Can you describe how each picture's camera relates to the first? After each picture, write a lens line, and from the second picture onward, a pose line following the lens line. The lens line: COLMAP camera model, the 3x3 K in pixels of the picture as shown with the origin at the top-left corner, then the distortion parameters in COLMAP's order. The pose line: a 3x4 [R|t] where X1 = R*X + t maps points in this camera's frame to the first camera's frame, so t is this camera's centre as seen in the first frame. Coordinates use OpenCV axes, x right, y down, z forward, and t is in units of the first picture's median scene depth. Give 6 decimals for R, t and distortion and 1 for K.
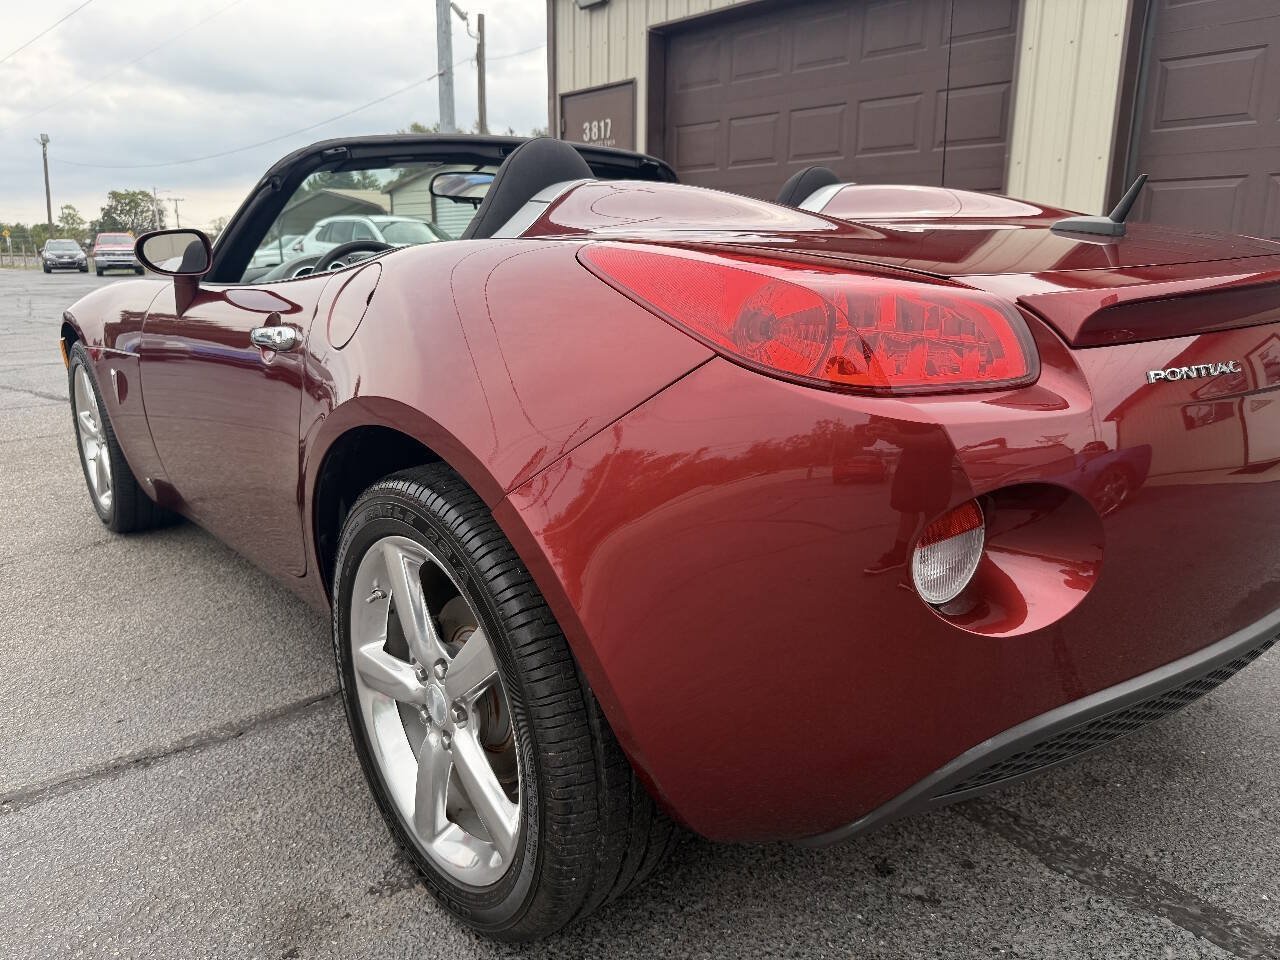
lens RADIAL K [[918.4, 0, 635.2], [0, 918.4, 482.5], [0, 0, 1]] dist [-0.006404, -0.003246]
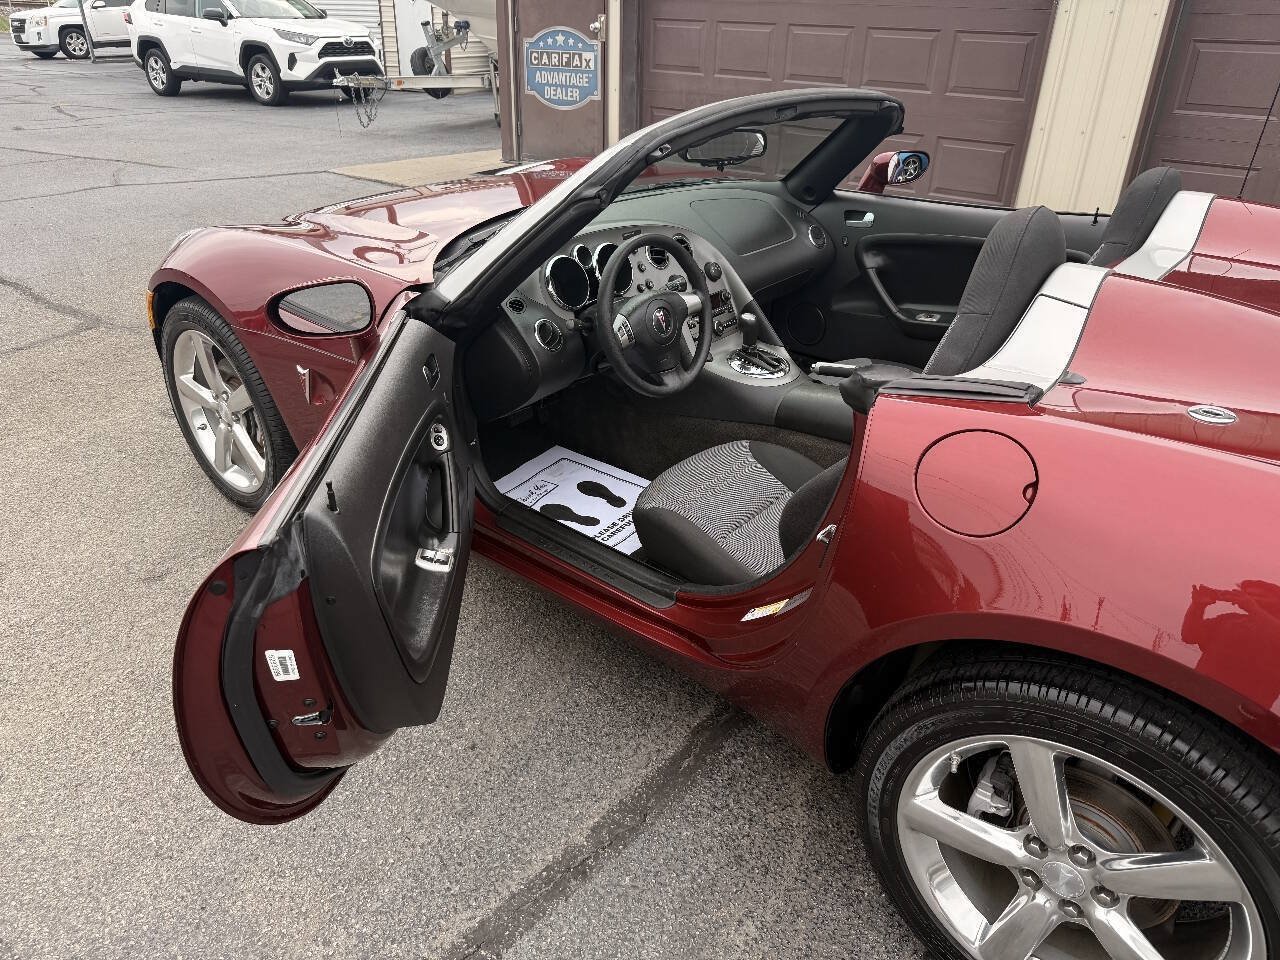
lens RADIAL K [[916.7, 0, 643.7], [0, 916.7, 482.4], [0, 0, 1]] dist [-0.004536, -0.001439]
pose [[0.984598, -0.060255, 0.164124, -0.198503], [0.019663, 0.970942, 0.238506, -0.106788], [-0.173726, -0.231606, 0.957172, 0.050297]]
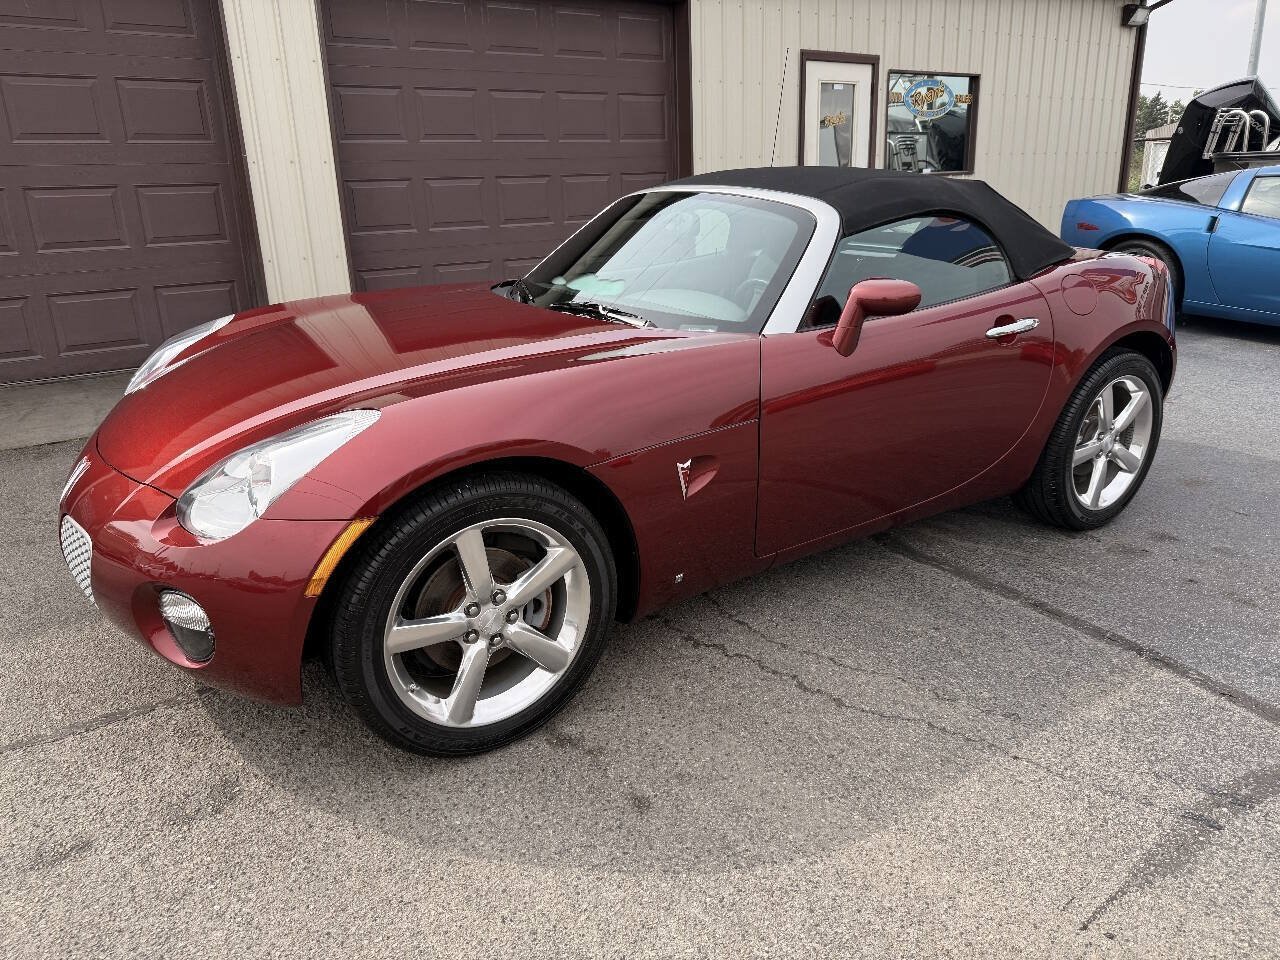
lens RADIAL K [[918.9, 0, 638.7], [0, 918.9, 478.7], [0, 0, 1]] dist [0.006843, -0.013062]
pose [[0.106620, -0.307258, 0.945635, -0.680412], [0.265221, 0.925386, 0.270775, -0.171723], [-0.958275, 0.221932, 0.180156, 0.438544]]
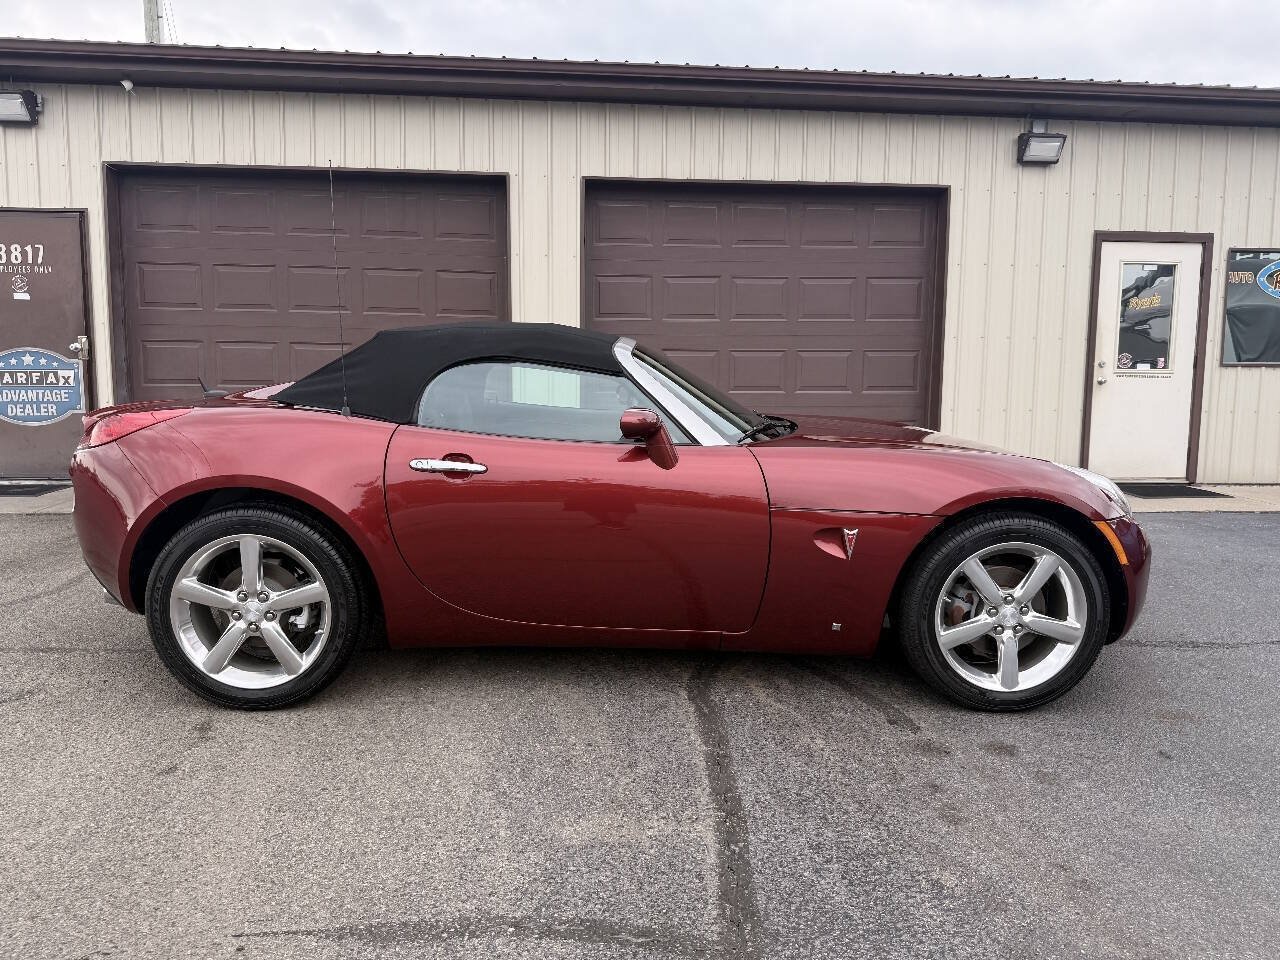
lens RADIAL K [[913.7, 0, 641.4], [0, 913.7, 477.7], [0, 0, 1]] dist [0.004342, -0.009151]
pose [[0.607136, -0.078677, 0.790693, -0.580832], [0.180886, 0.982644, -0.041117, -0.035455], [-0.773735, 0.167989, 0.610831, 0.036199]]
